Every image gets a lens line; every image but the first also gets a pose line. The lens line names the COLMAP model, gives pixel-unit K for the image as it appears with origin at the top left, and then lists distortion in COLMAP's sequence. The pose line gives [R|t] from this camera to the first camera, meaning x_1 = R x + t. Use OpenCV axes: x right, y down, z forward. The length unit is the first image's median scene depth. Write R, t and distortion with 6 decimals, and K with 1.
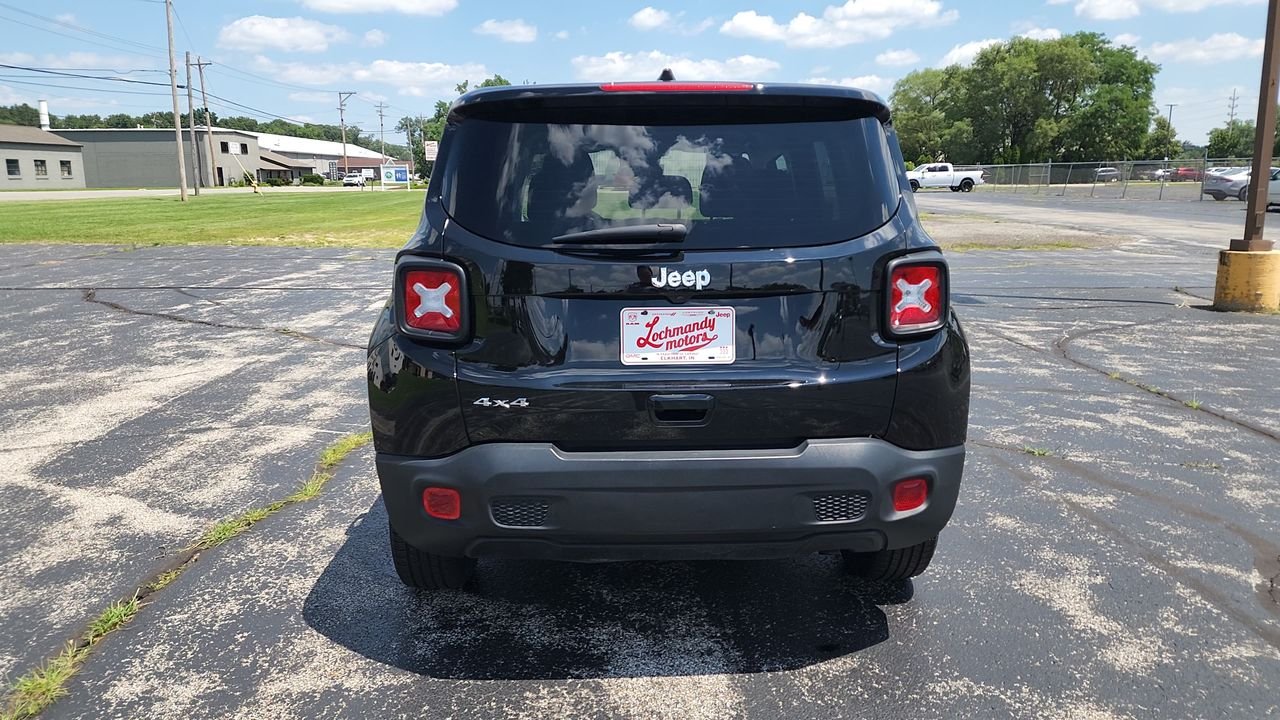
lens RADIAL K [[893.1, 0, 639.0], [0, 893.1, 350.8], [0, 0, 1]] dist [0.068827, -0.063083]
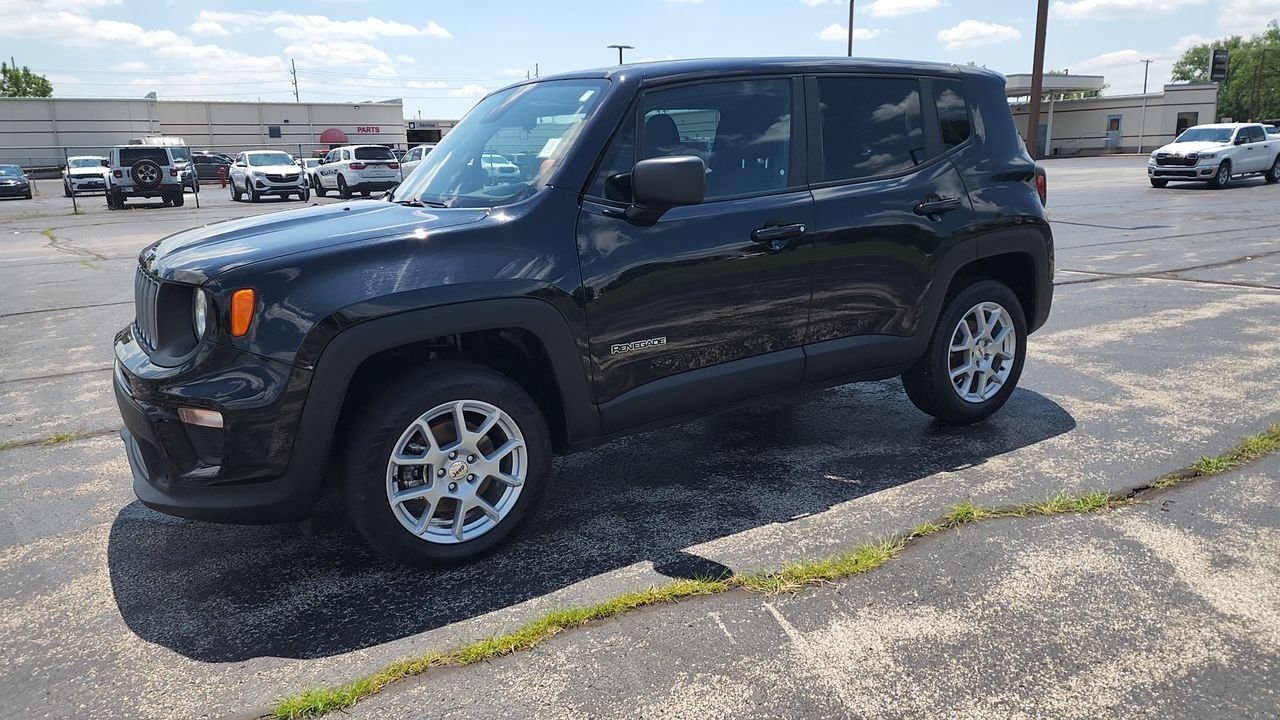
lens RADIAL K [[893.1, 0, 626.2], [0, 893.1, 362.0], [0, 0, 1]] dist [0.068827, -0.063083]
pose [[-0.490116, -0.176273, 0.853648, -0.720482], [0.193082, 0.933055, 0.303526, -0.219591], [-0.850003, 0.313587, -0.423270, 1.278816]]
